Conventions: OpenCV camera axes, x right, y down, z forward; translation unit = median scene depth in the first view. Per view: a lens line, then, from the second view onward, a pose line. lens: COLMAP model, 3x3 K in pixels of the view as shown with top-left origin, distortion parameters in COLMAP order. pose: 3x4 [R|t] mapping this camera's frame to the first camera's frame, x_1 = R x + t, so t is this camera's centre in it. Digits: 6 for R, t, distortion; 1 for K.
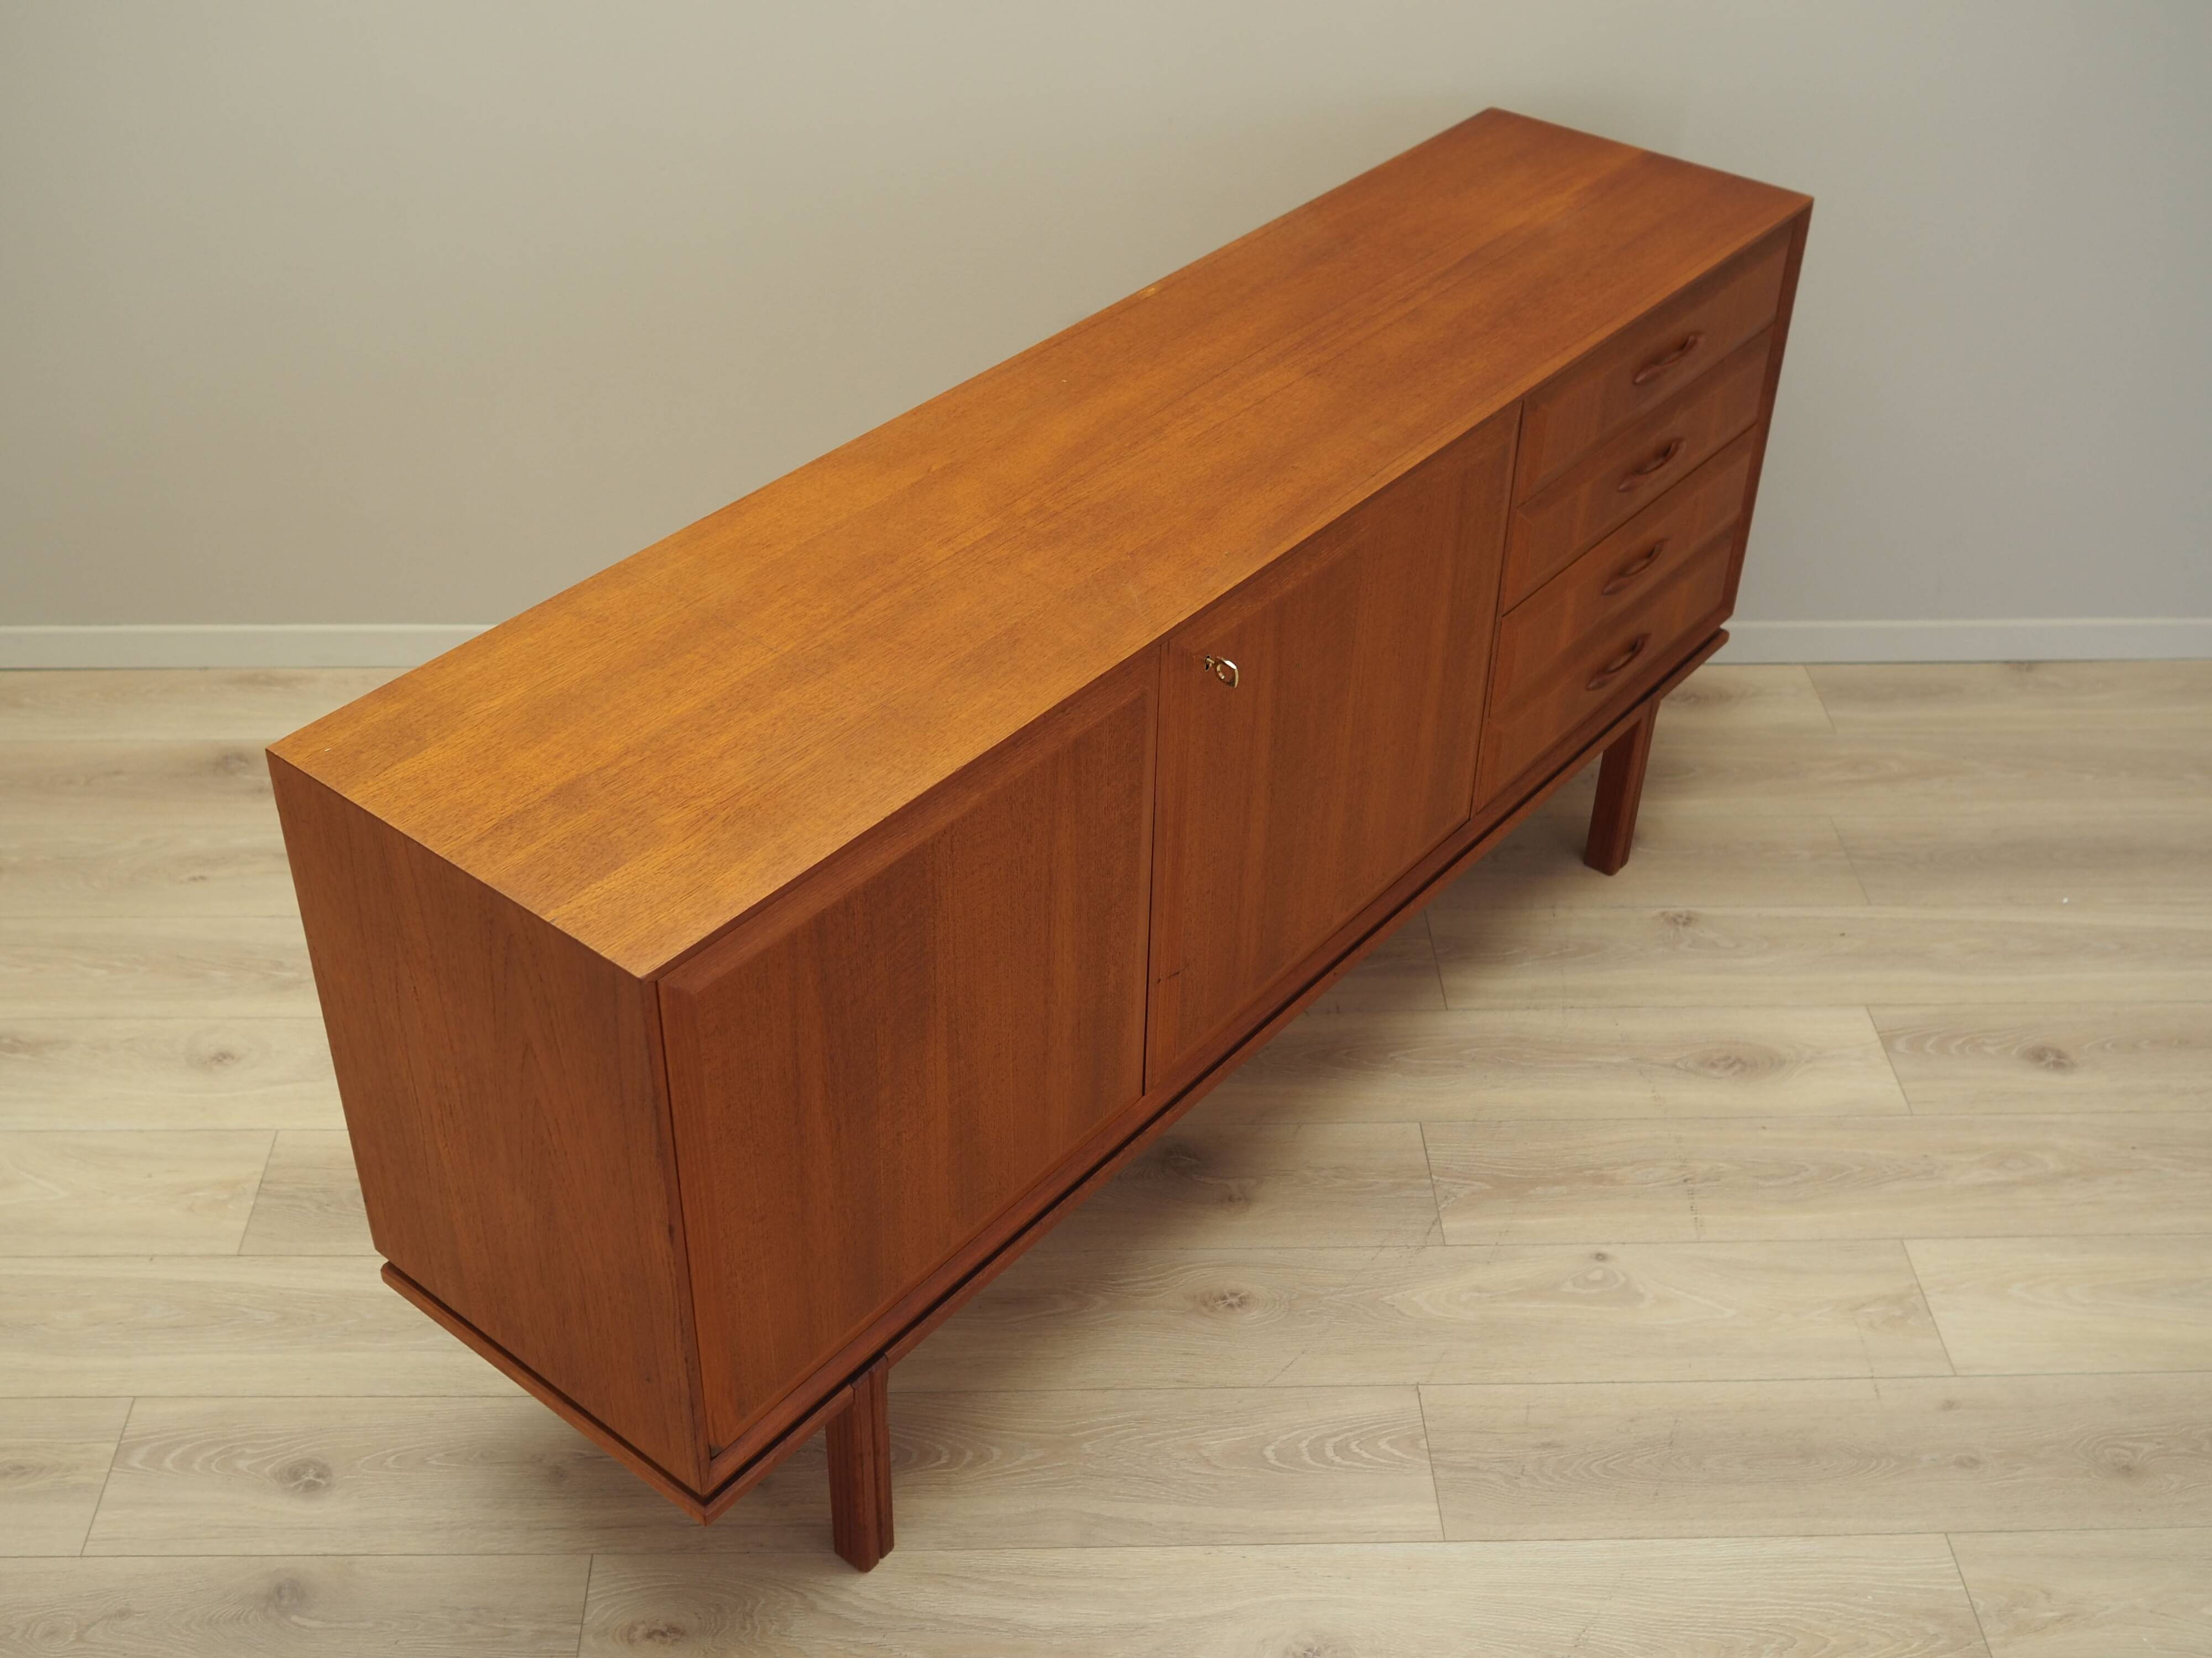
lens RADIAL K [[2615.0, 0, 1207.9], [0, 2615.0, 825.9], [0, 0, 1]] dist [0.002929, 0.011764]
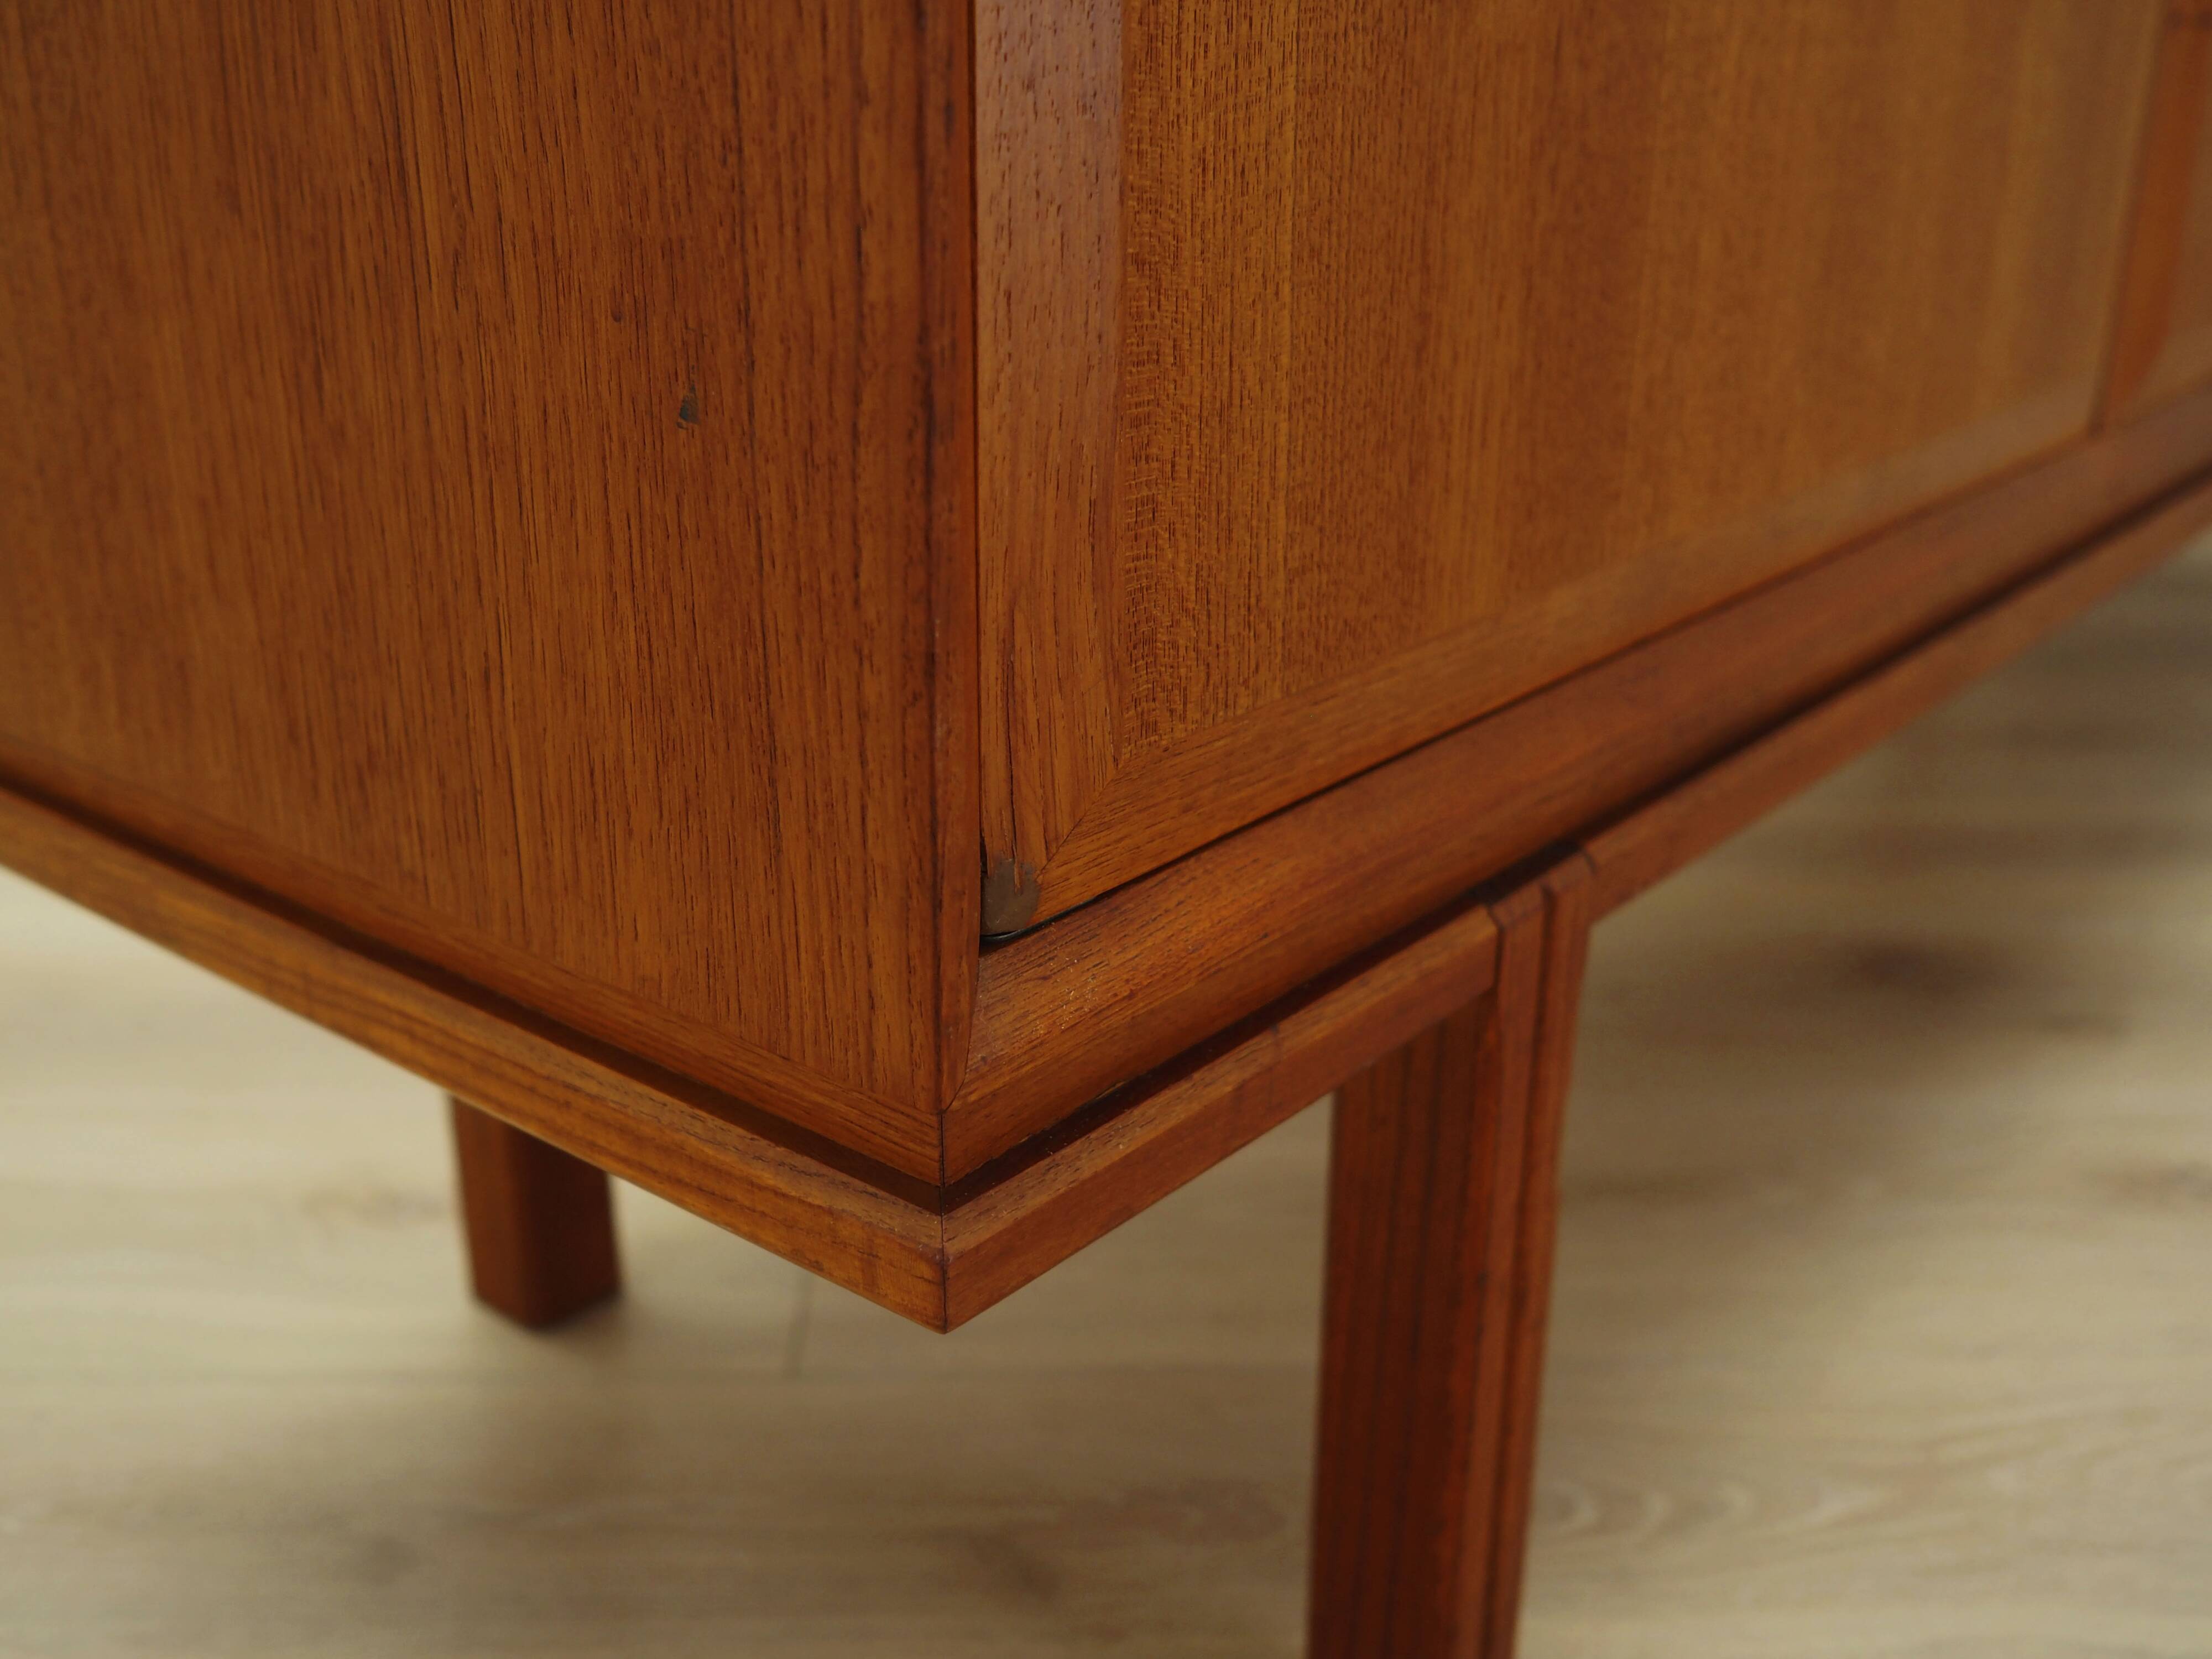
lens RADIAL K [[2336.1, 0, 1054.3], [0, 2336.1, 829.6], [0, 0, 1]] dist [-0.102193, -0.007825]
pose [[0.997594, -0.024635, -0.064809, -0.146402], [0.005812, 0.961170, -0.275894, 0.239949], [0.069089, 0.274854, 0.959001, 0.702770]]
